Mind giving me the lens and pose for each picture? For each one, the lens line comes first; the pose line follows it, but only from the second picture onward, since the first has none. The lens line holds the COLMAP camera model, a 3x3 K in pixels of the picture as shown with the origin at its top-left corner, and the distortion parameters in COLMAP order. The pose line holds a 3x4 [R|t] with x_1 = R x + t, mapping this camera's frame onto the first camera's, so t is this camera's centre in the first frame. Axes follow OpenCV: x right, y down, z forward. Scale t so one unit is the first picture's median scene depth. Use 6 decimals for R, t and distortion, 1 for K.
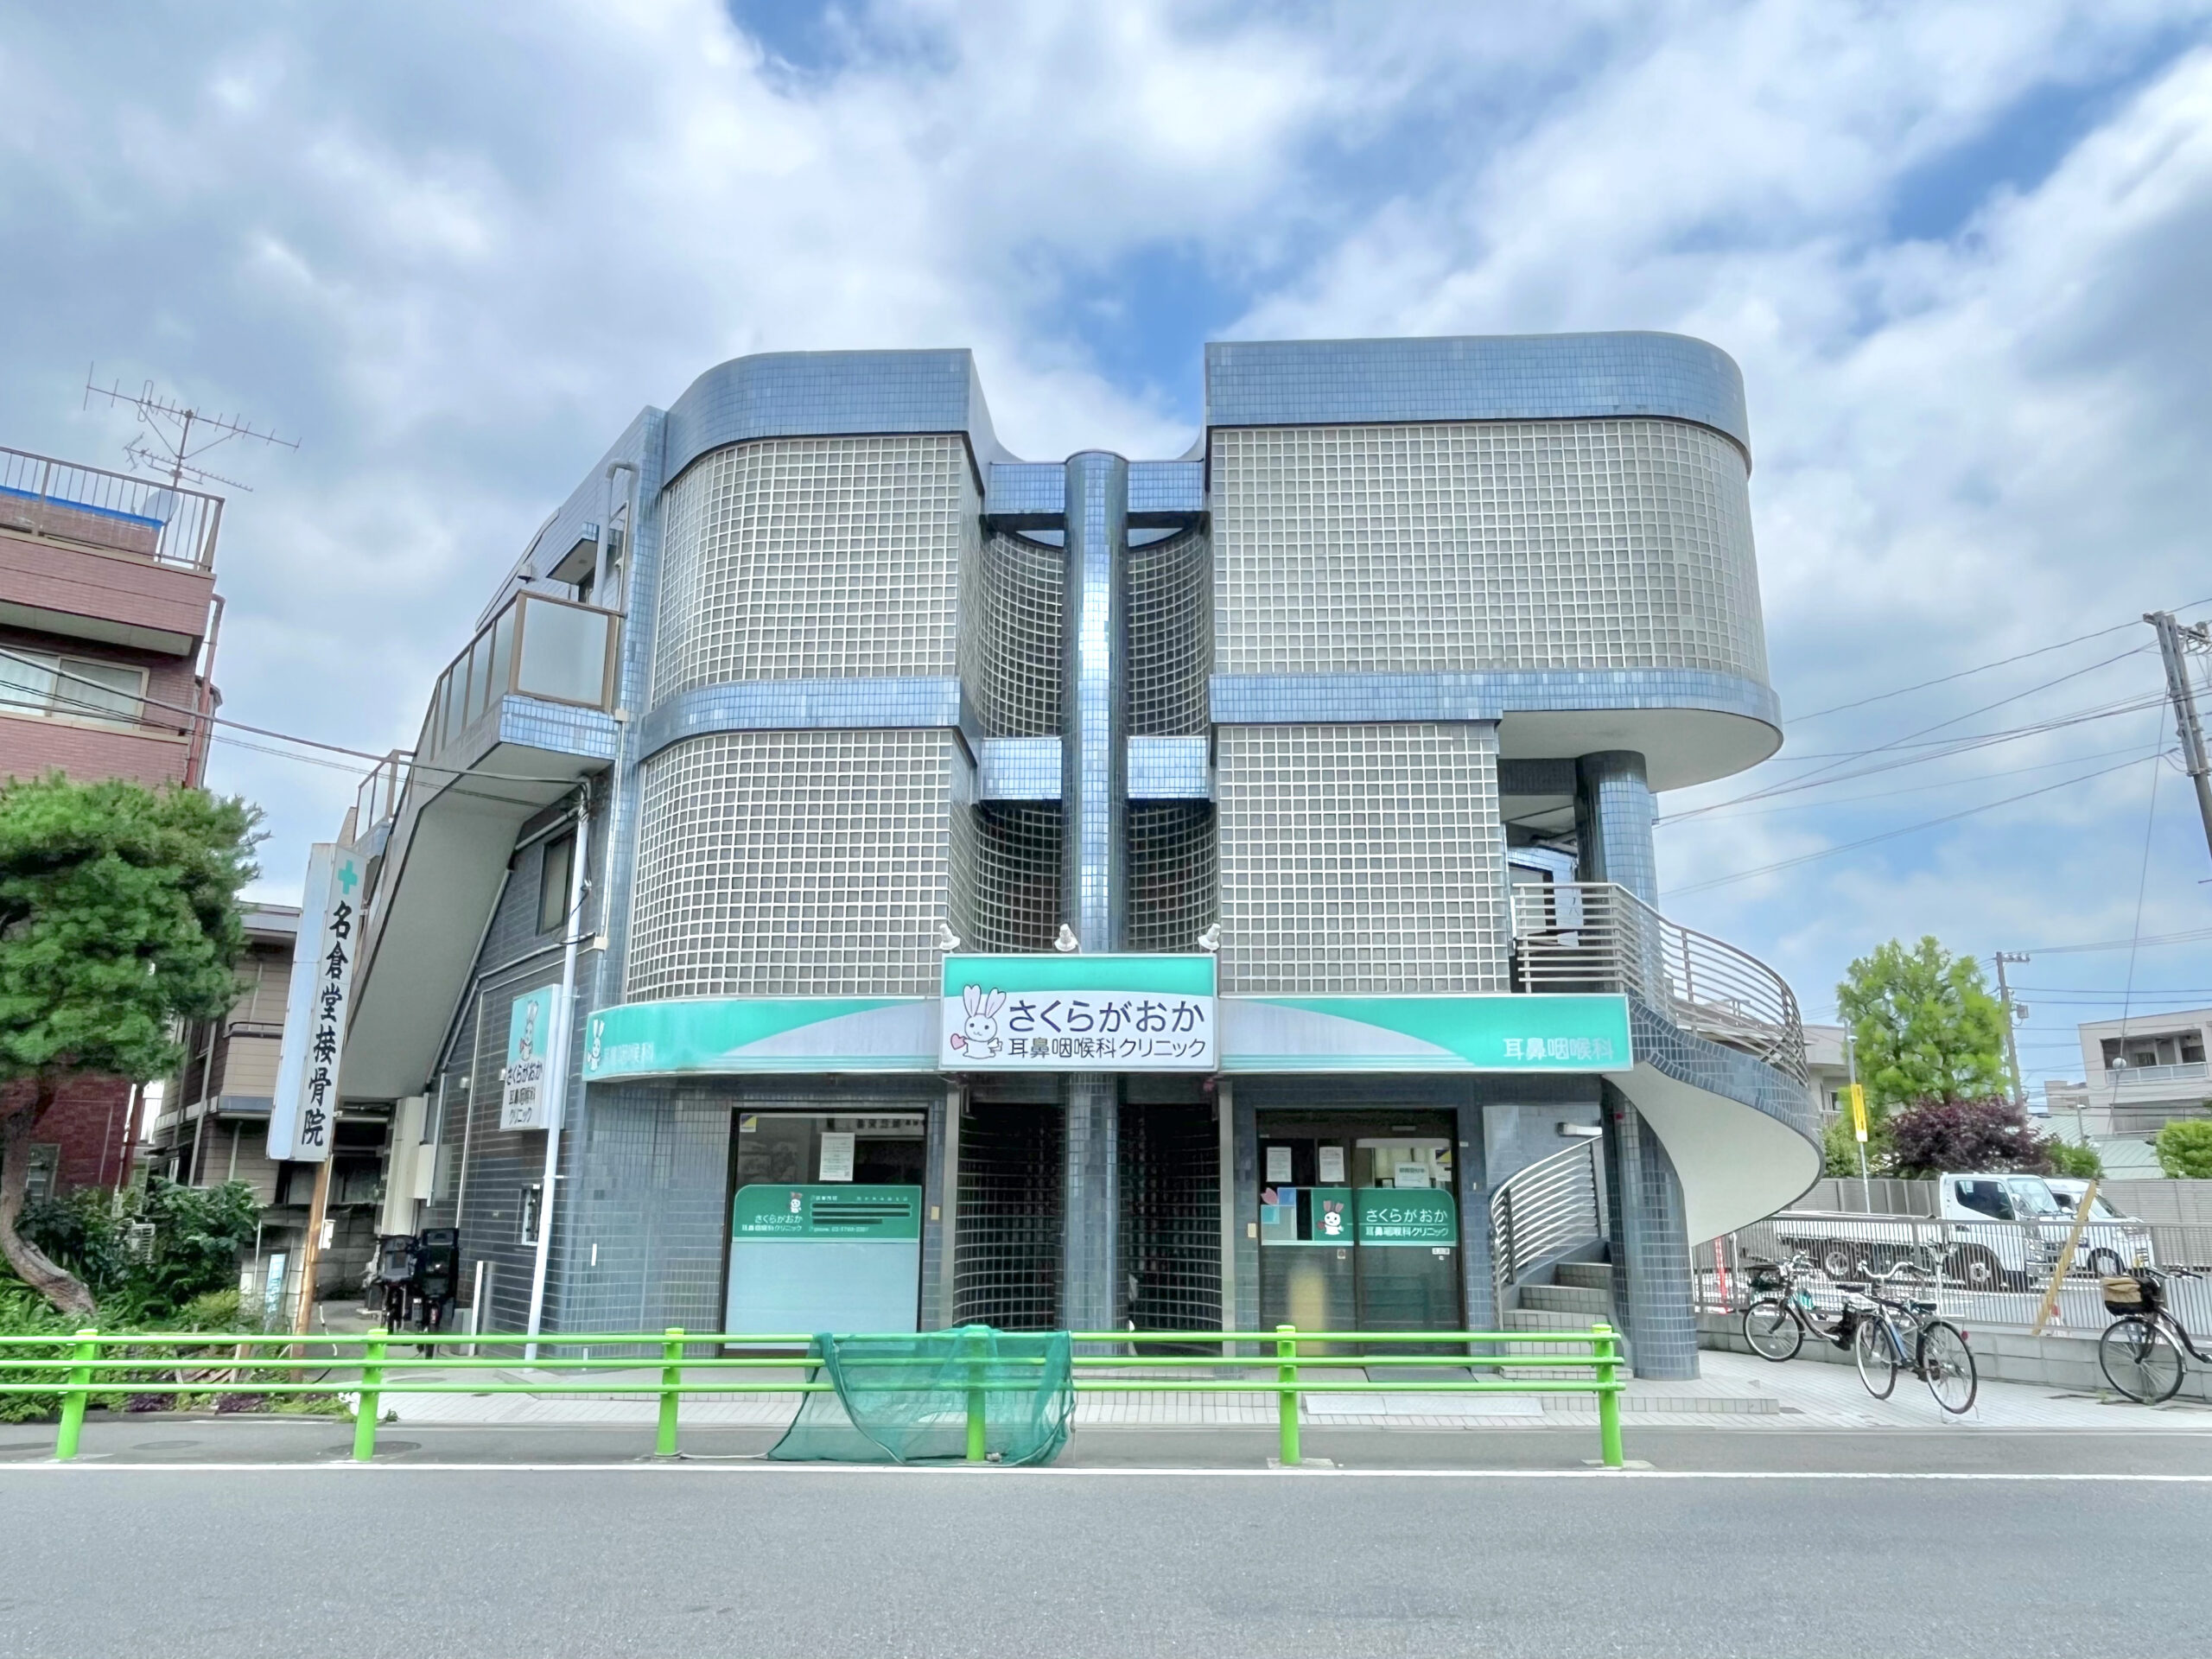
lens RADIAL K [[1495.1, 0, 1120.7], [0, 1495.1, 820.9], [0, 0, 1]] dist [-0.004435, 0.000607]
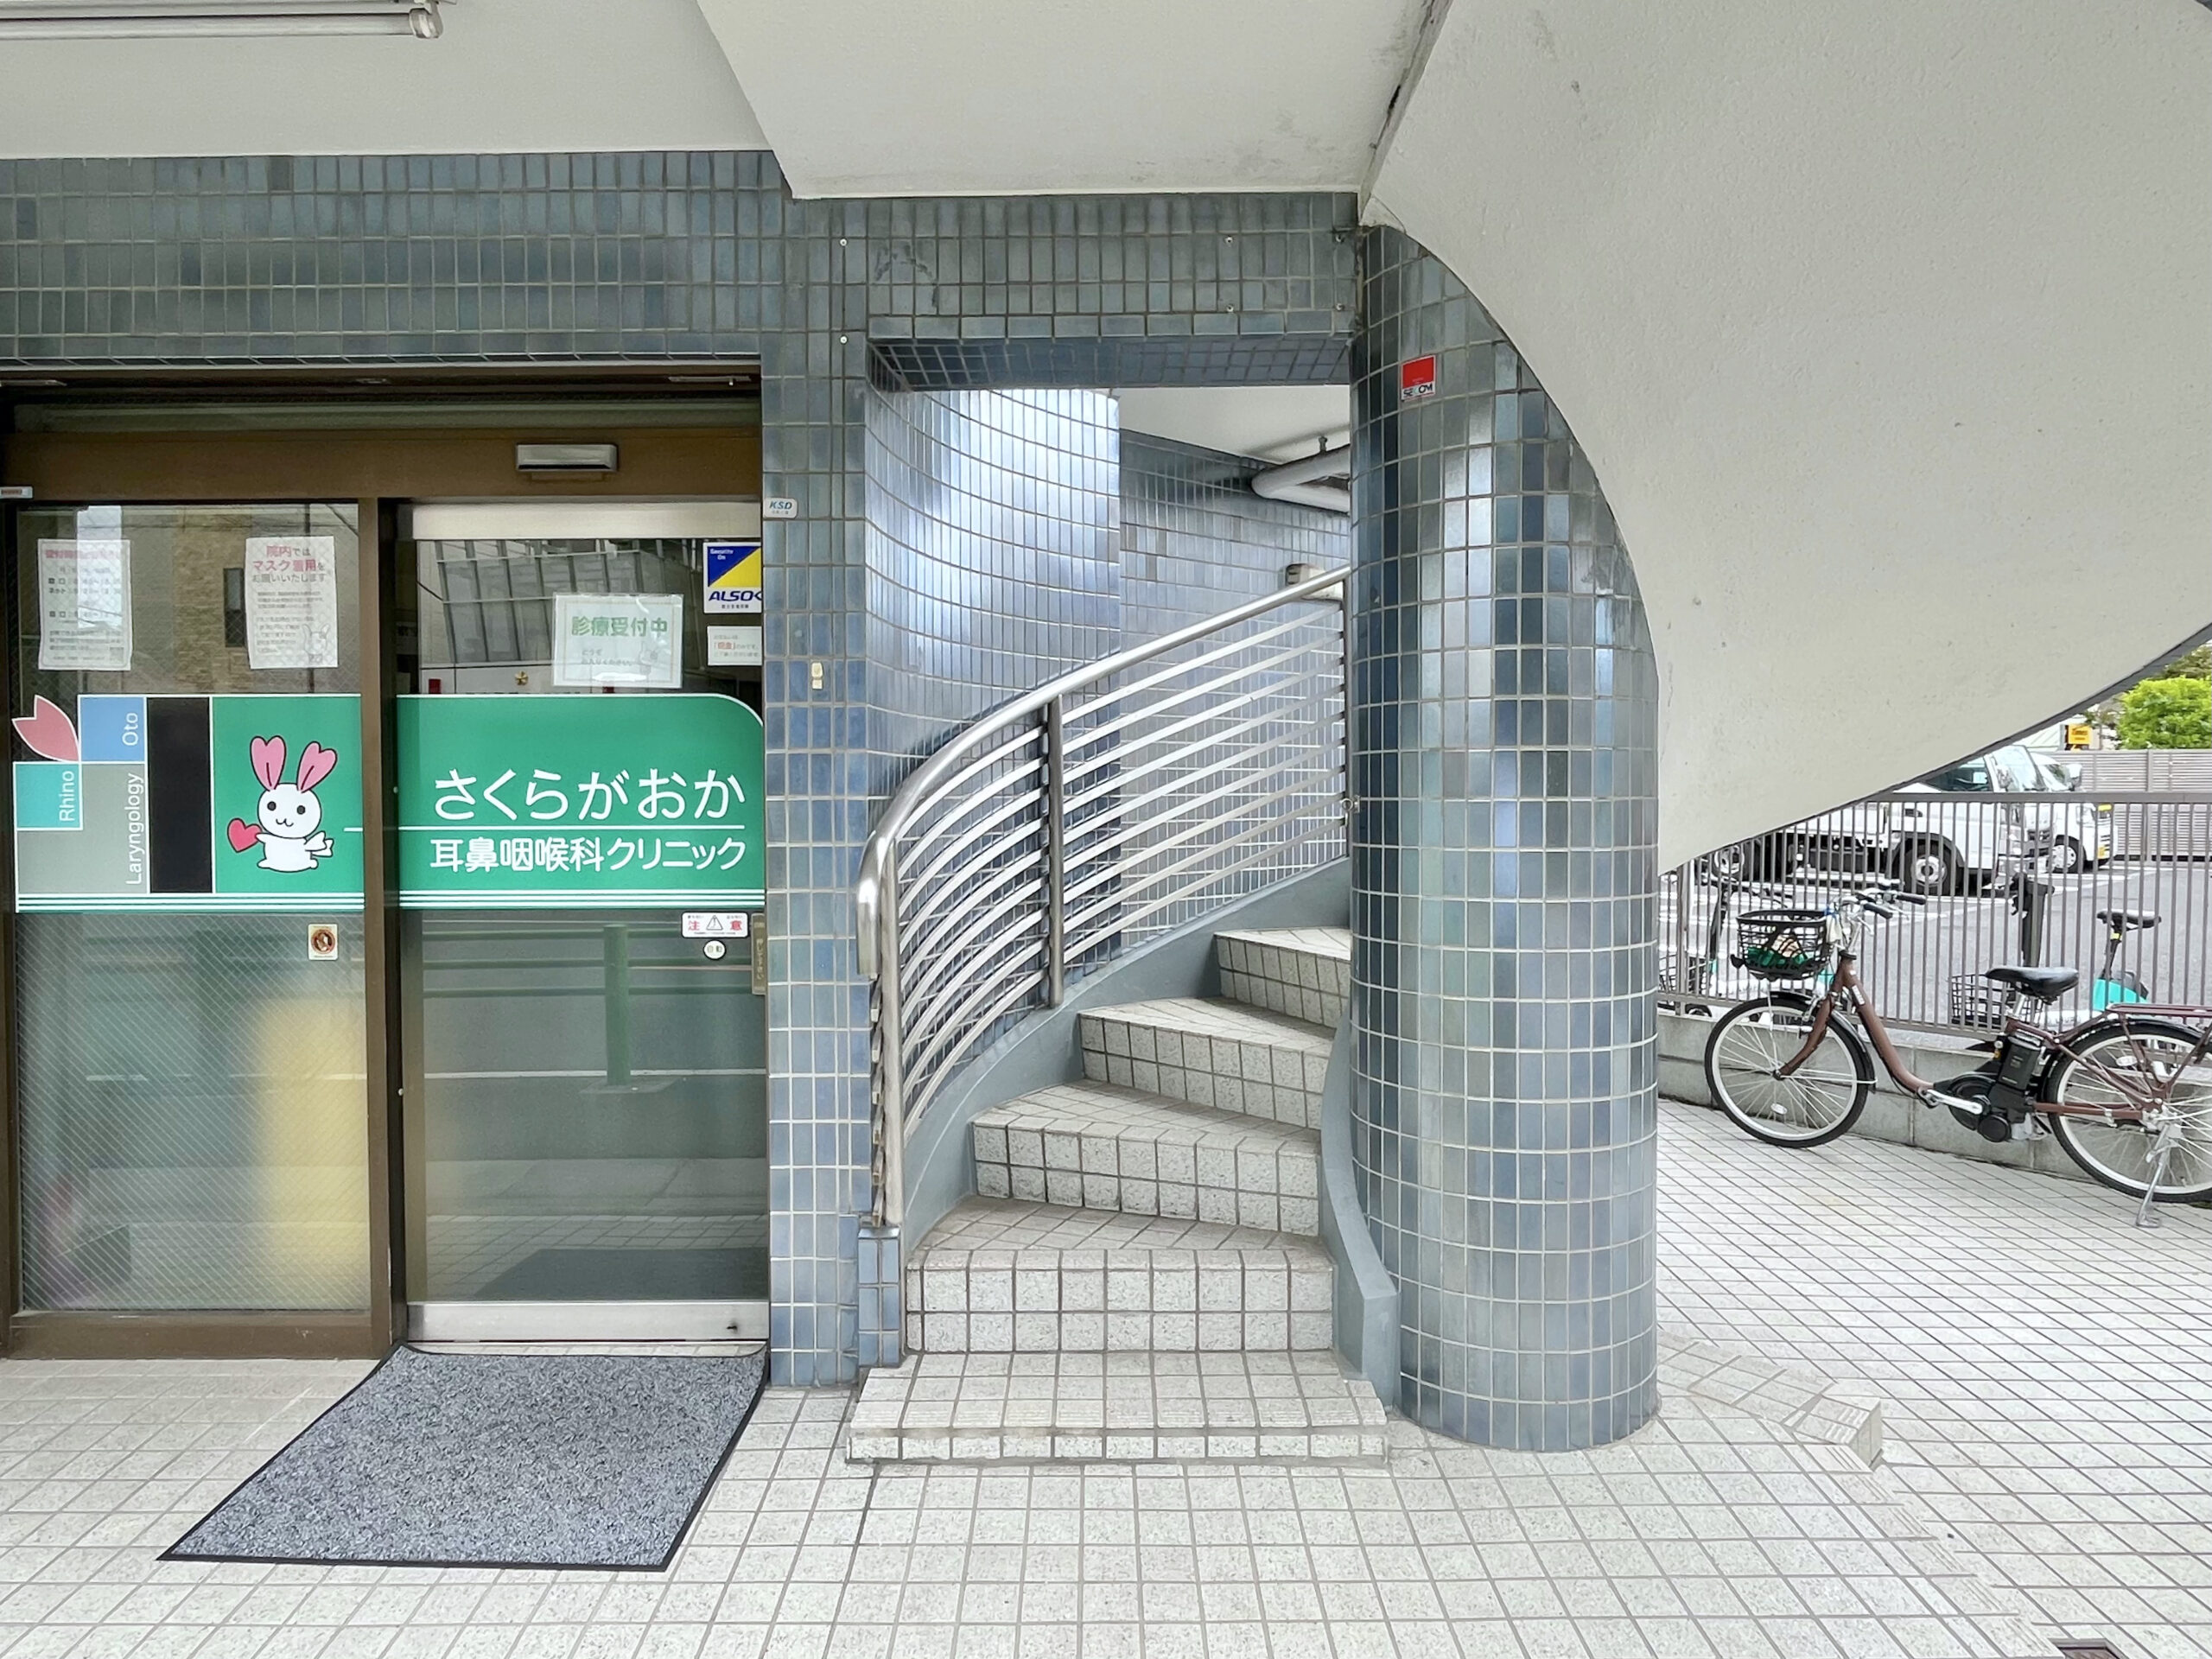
lens RADIAL K [[1325.1, 0, 1104.0], [0, 1325.1, 821.5], [0, 0, 1]] dist [-0.004838, -0.001249]
pose [[0.998804, -0.011633, 0.047484, 0.271042], [-0.001351, 0.964341, 0.264660, 0.208600], [-0.048869, -0.264408, 0.963172, 0.776594]]
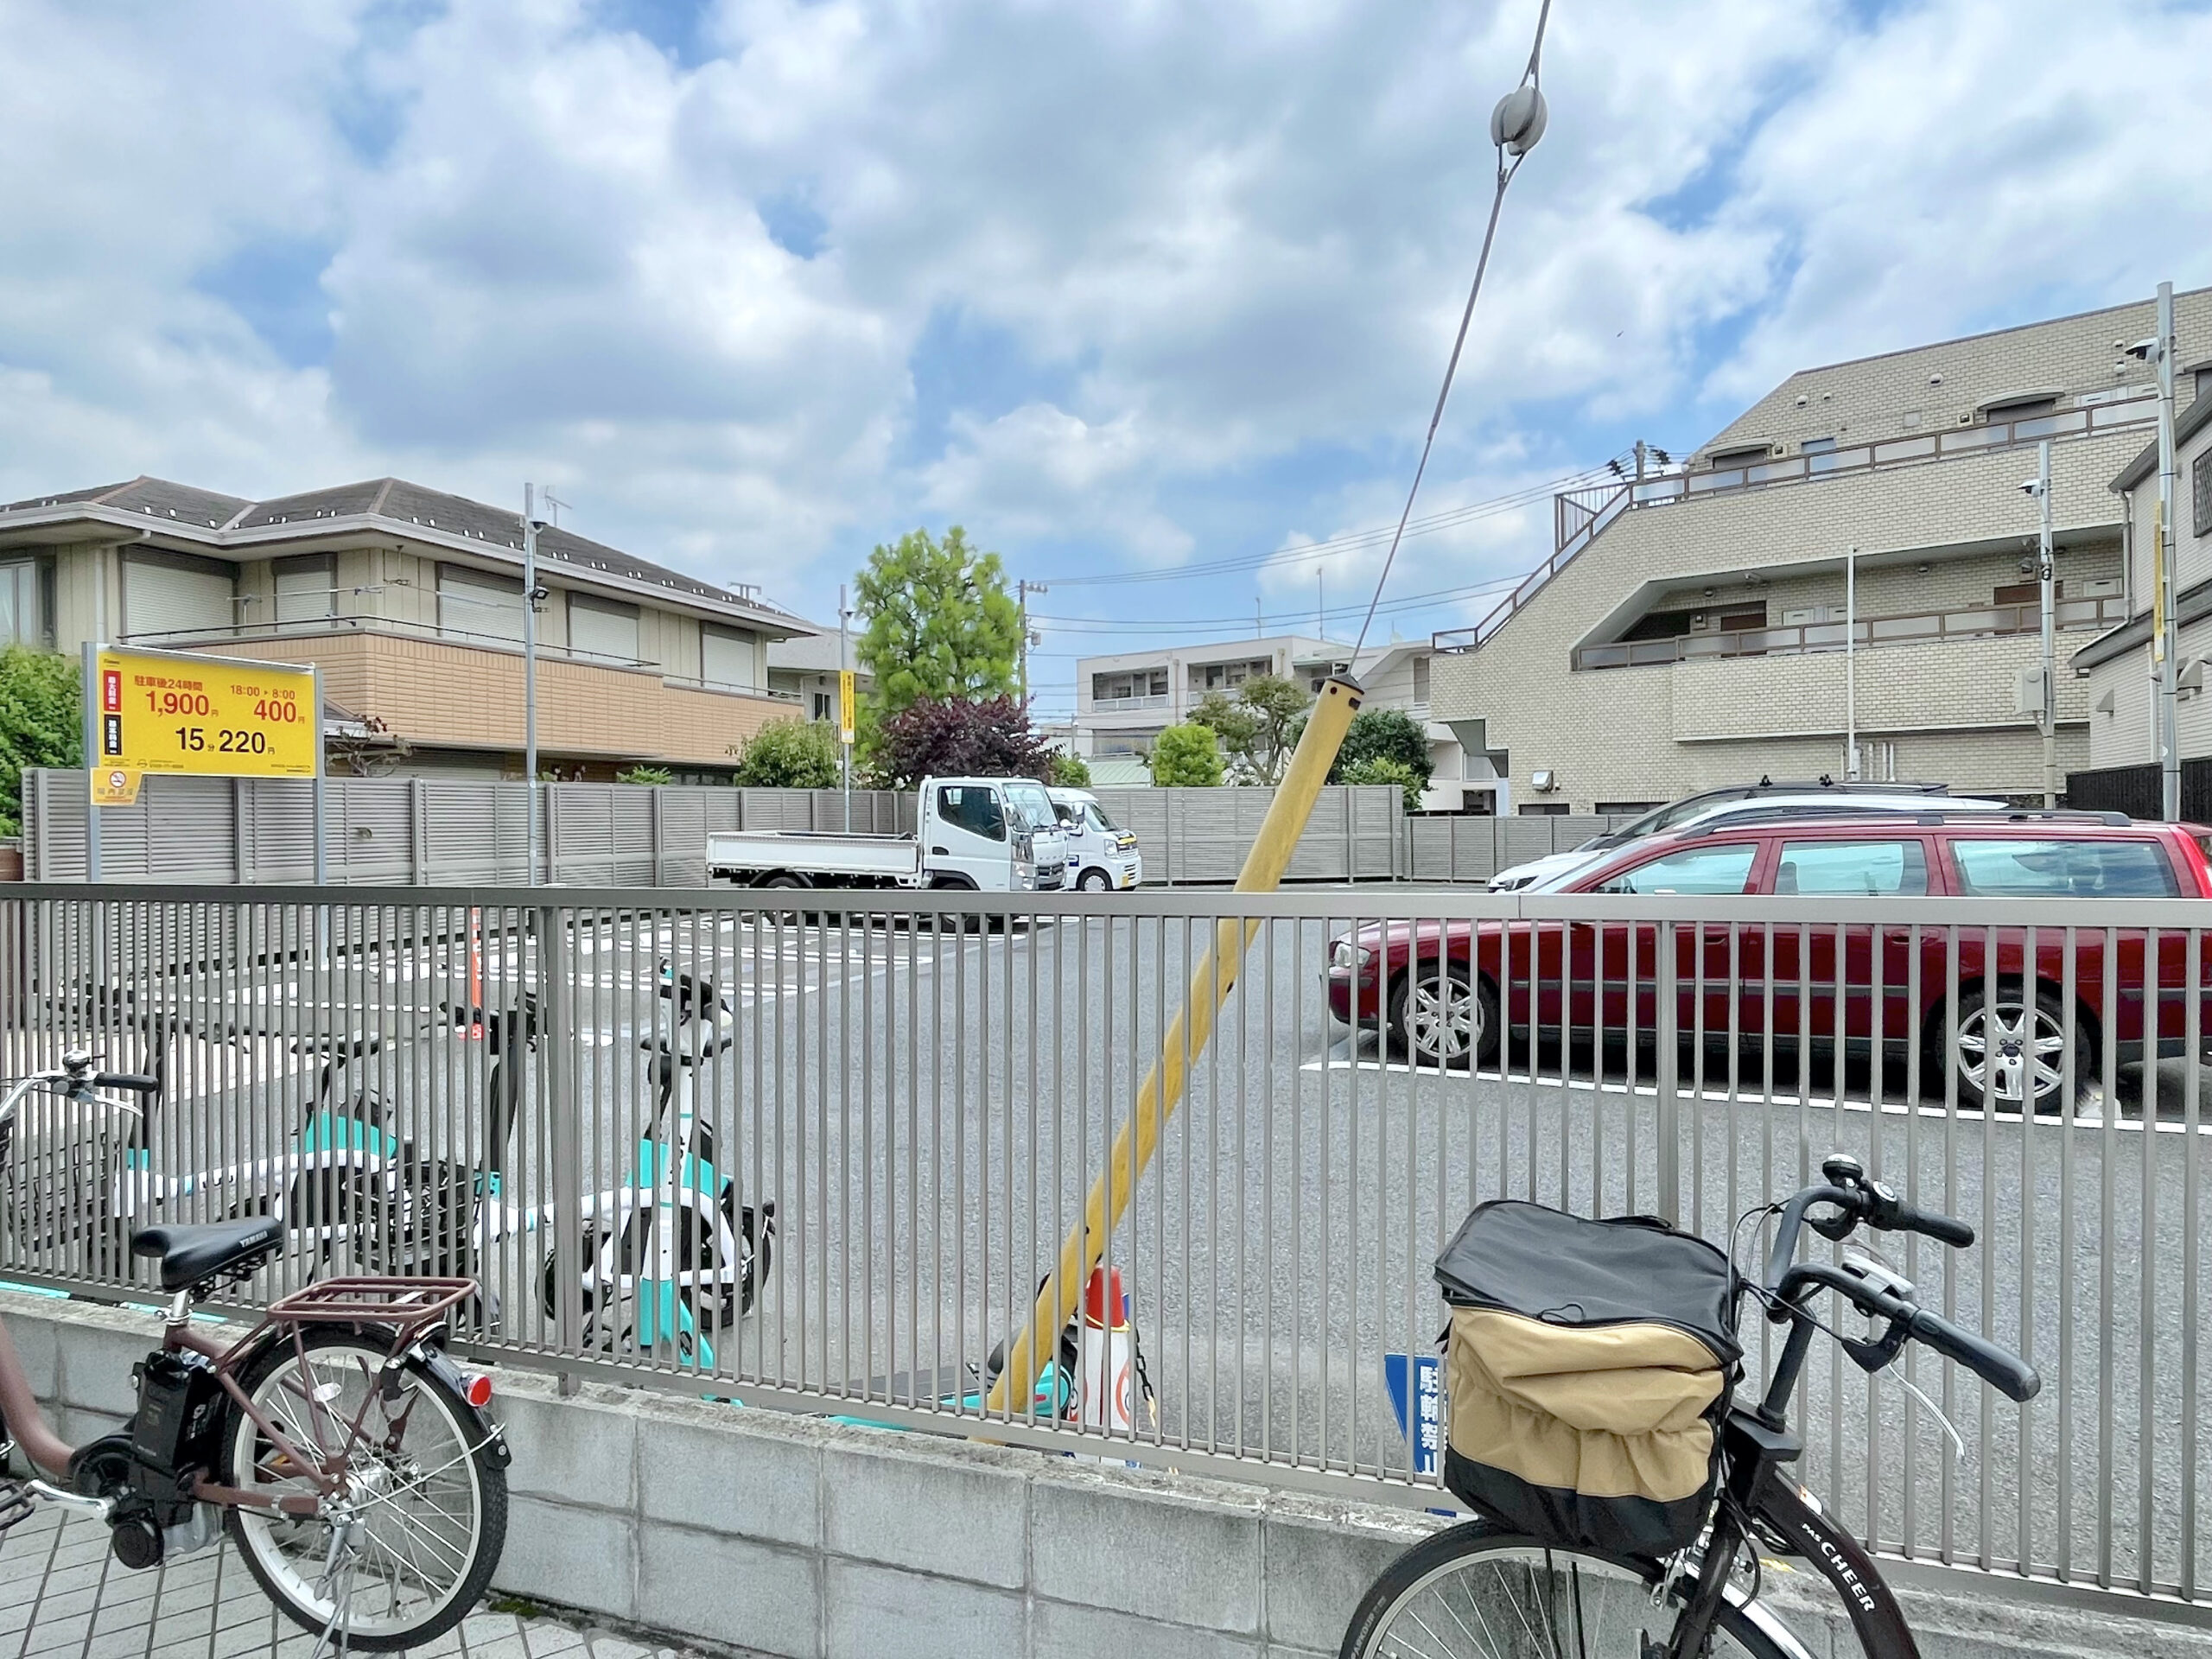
lens RADIAL K [[1301.2, 0, 1106.0], [0, 1301.2, 829.5], [0, 0, 1]] dist [0.000726, -0.000518]
pose [[0.826056, -0.022004, 0.563158, 0.537253], [-0.120712, 0.969141, 0.214930, 0.230372], [-0.550508, -0.245524, 0.797909, 0.890139]]
